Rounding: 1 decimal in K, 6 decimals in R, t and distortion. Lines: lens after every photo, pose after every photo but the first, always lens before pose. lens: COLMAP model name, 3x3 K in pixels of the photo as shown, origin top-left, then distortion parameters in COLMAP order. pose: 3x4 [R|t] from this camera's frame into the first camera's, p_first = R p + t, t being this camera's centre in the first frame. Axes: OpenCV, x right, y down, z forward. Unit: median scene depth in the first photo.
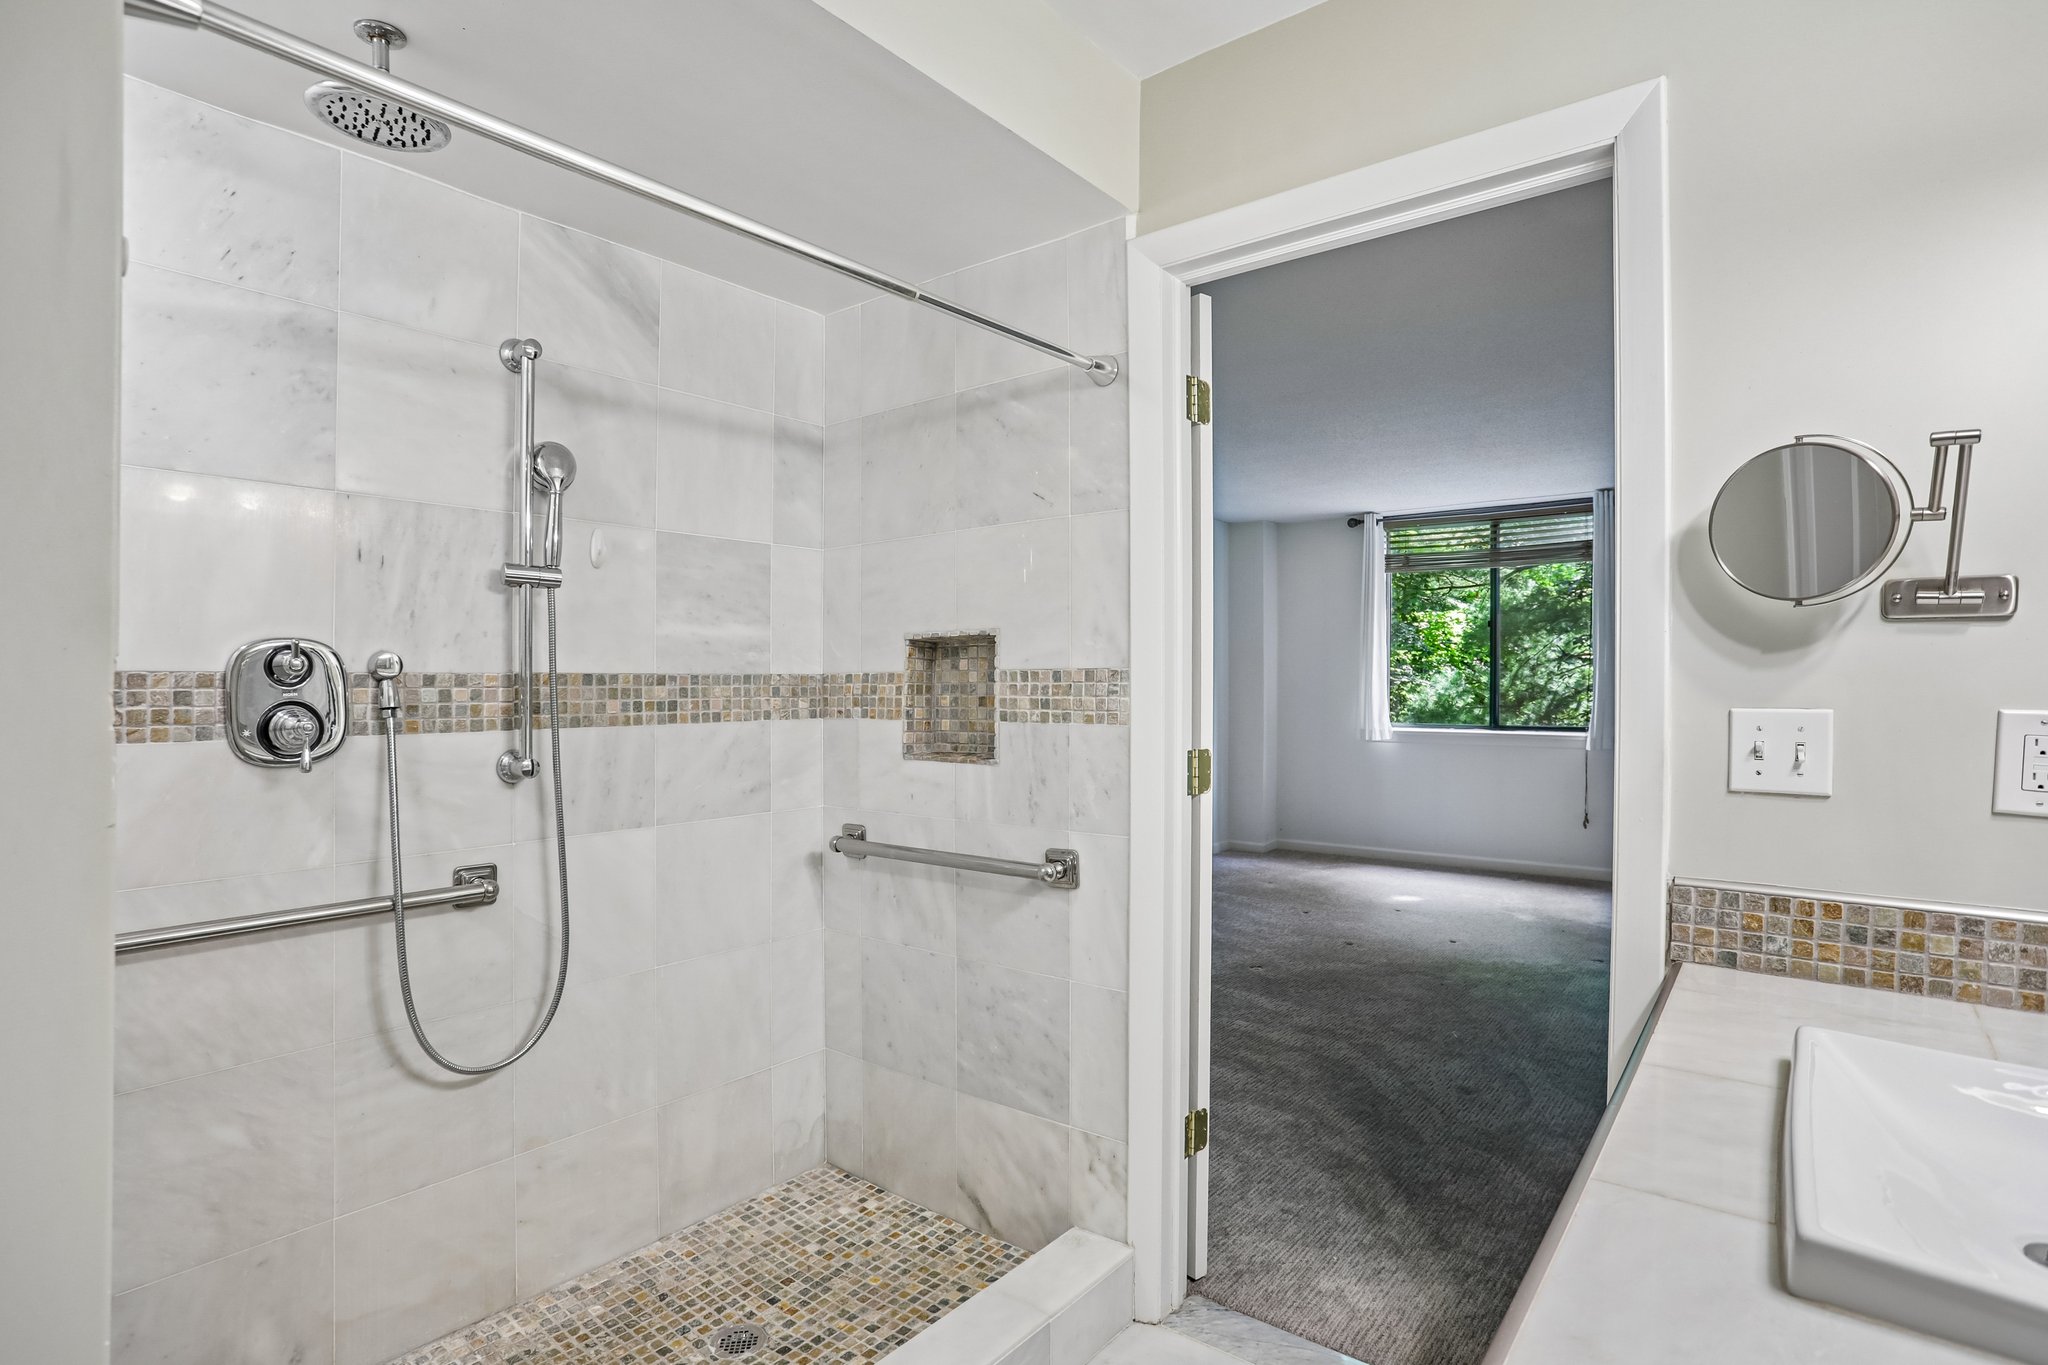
lens RADIAL K [[1087.1, 0, 956.5], [0, 1087.1, 697.9], [0, 0, 1]] dist [-0.116027, 0.069508]
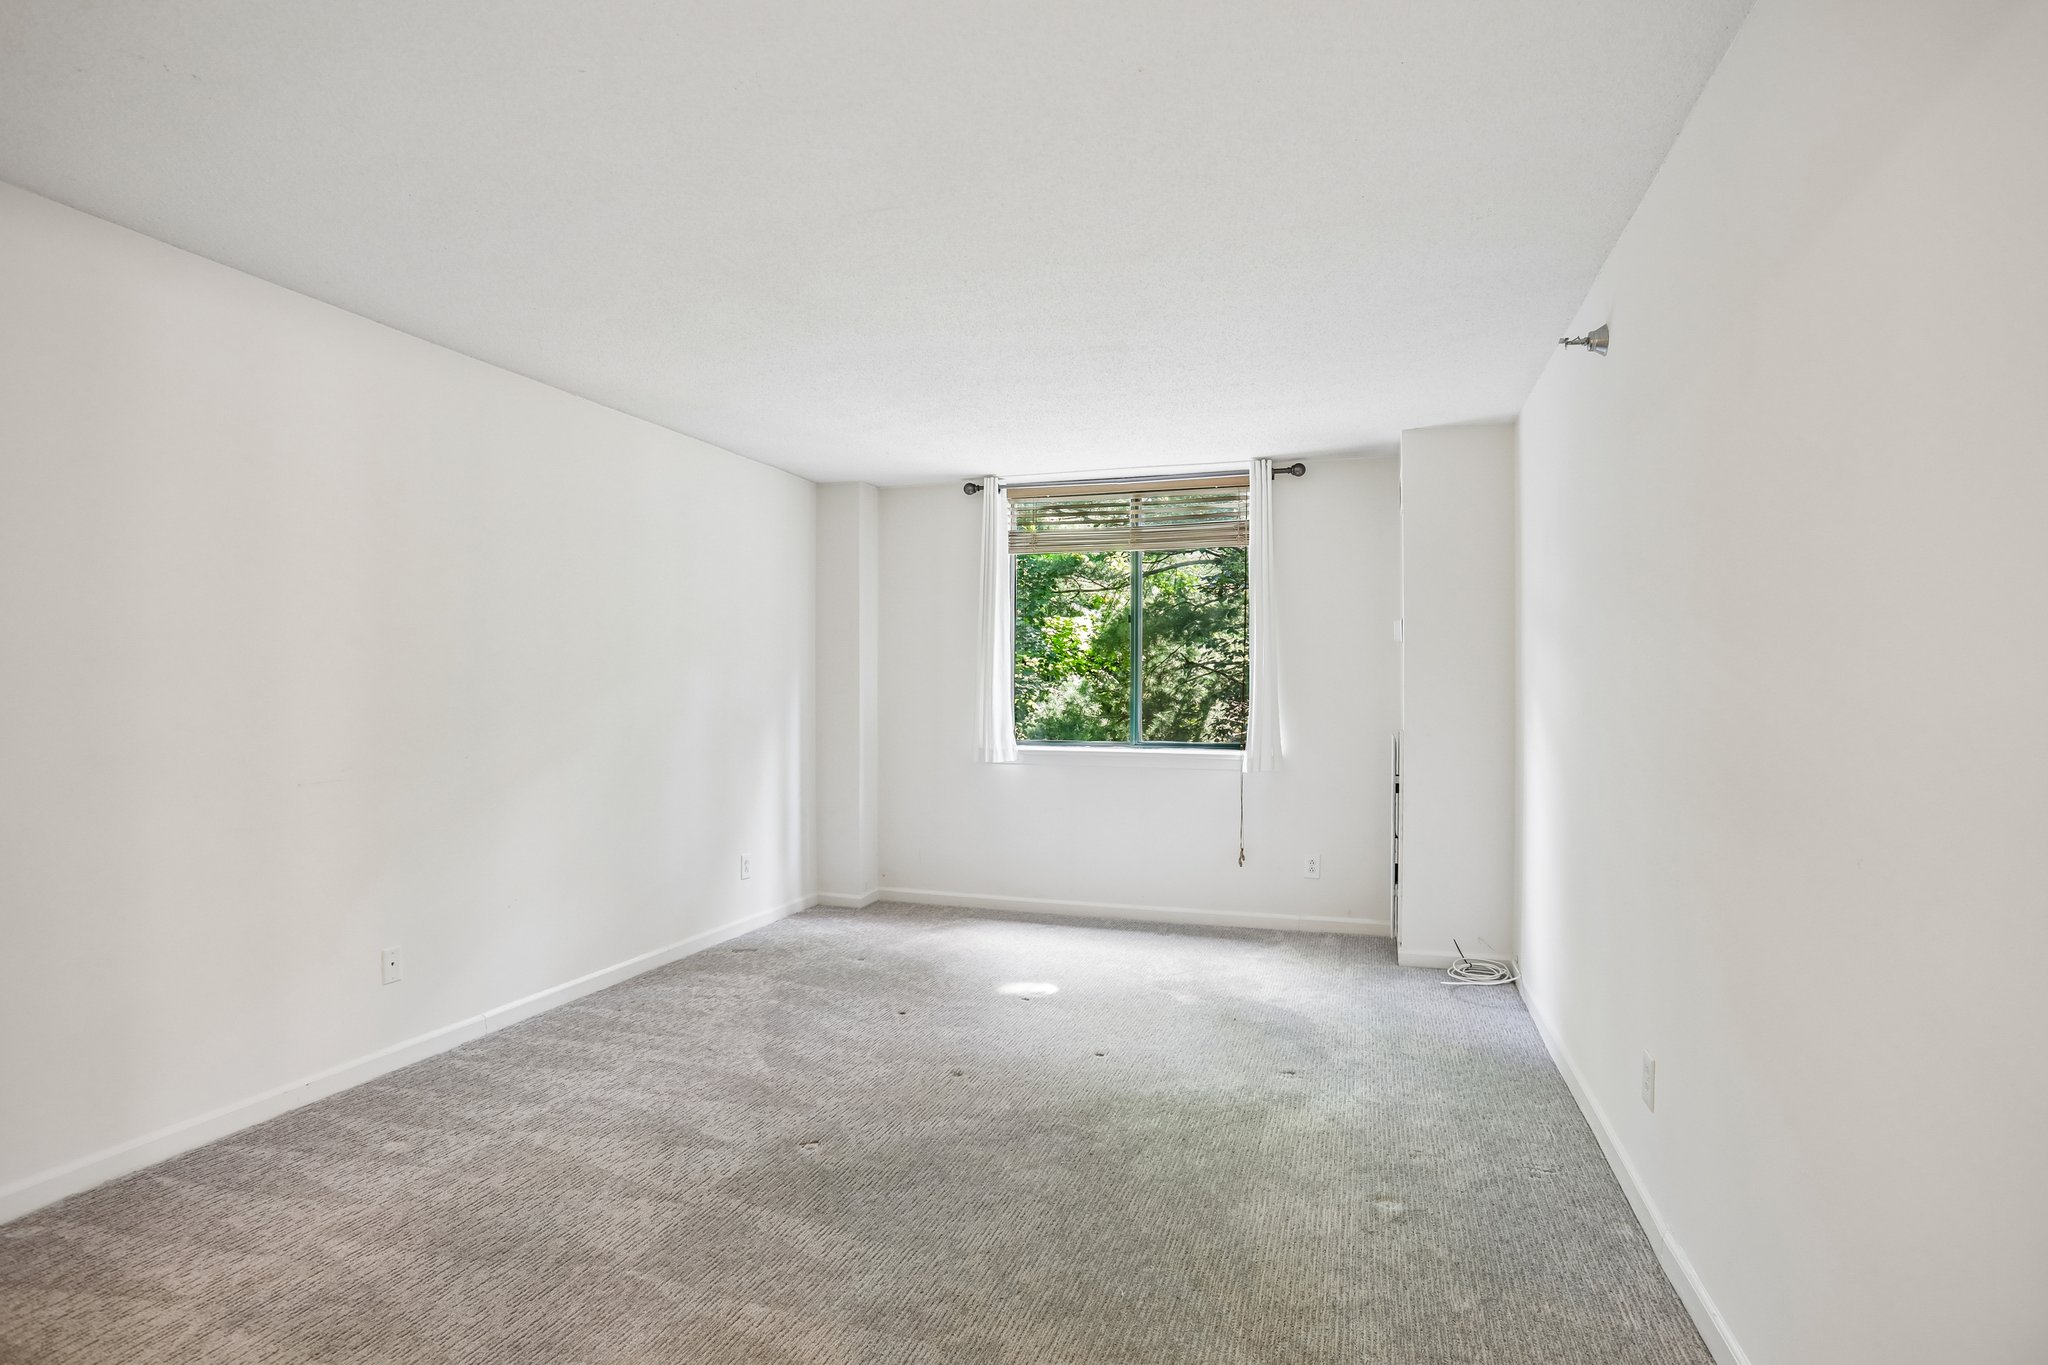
lens RADIAL K [[1087.1, 0, 956.5], [0, 1087.1, 697.9], [0, 0, 1]] dist [-0.116027, 0.069508]
pose [[0.946446, 0.000972, 0.322862, 0.065963], [0.001676, 0.999967, -0.007924, -0.001477], [-0.322859, 0.008041, 0.946413, 0.157652]]
